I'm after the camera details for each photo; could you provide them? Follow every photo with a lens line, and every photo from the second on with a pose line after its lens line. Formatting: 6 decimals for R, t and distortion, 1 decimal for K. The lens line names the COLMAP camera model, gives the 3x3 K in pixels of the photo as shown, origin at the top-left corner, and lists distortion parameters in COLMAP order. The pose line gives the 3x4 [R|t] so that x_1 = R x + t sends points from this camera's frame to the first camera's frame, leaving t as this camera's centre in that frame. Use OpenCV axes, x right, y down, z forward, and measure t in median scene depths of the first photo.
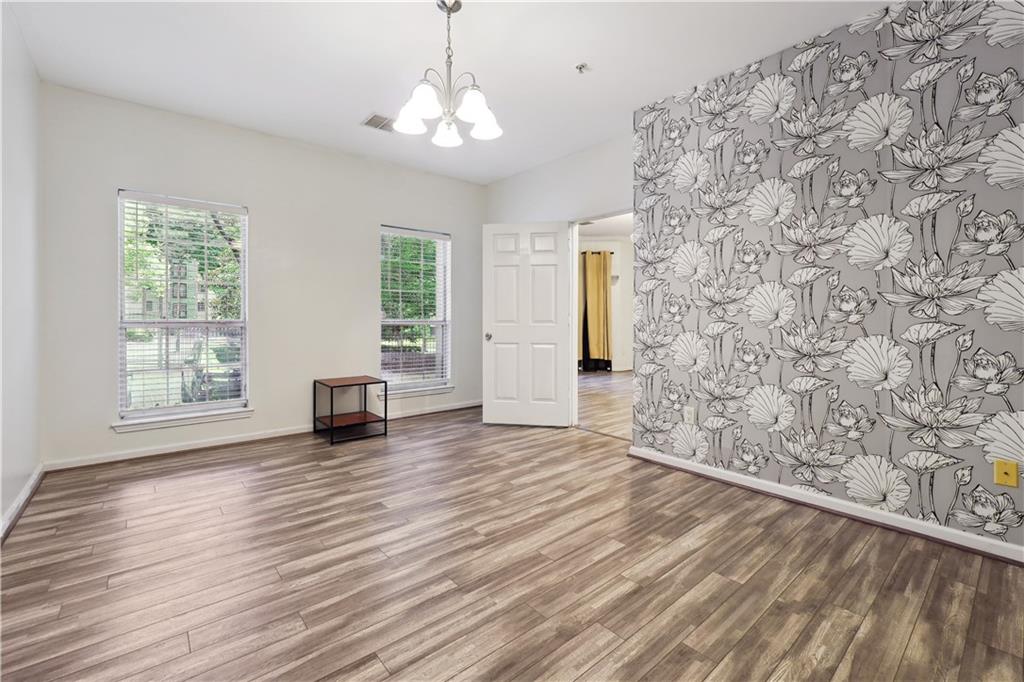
lens RADIAL K [[441.5, 0, 506.8], [0, 441.5, 320.0], [0, 0, 1]] dist [-0.014520, 0.000413]
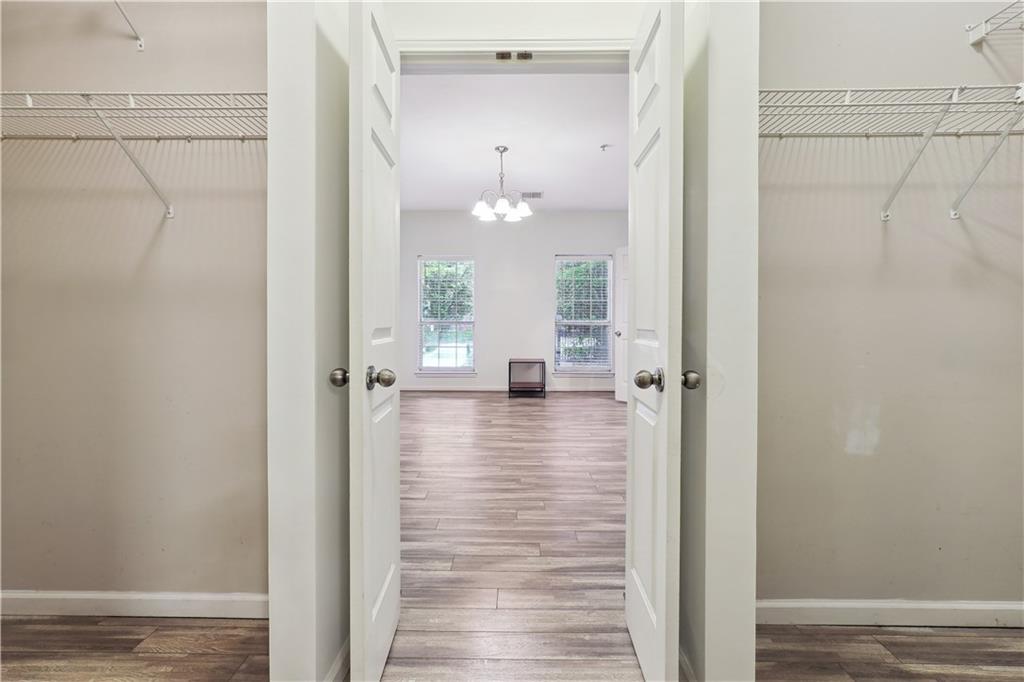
lens RADIAL K [[441.5, 0, 506.8], [0, 441.5, 320.0], [0, 0, 1]] dist [-0.014520, 0.000413]
pose [[0.746646, -0.000121, -0.665222, 0.626155], [-0.006546, 0.999950, -0.007528, 0.008900], [0.665190, 0.009975, 0.746608, -0.206834]]
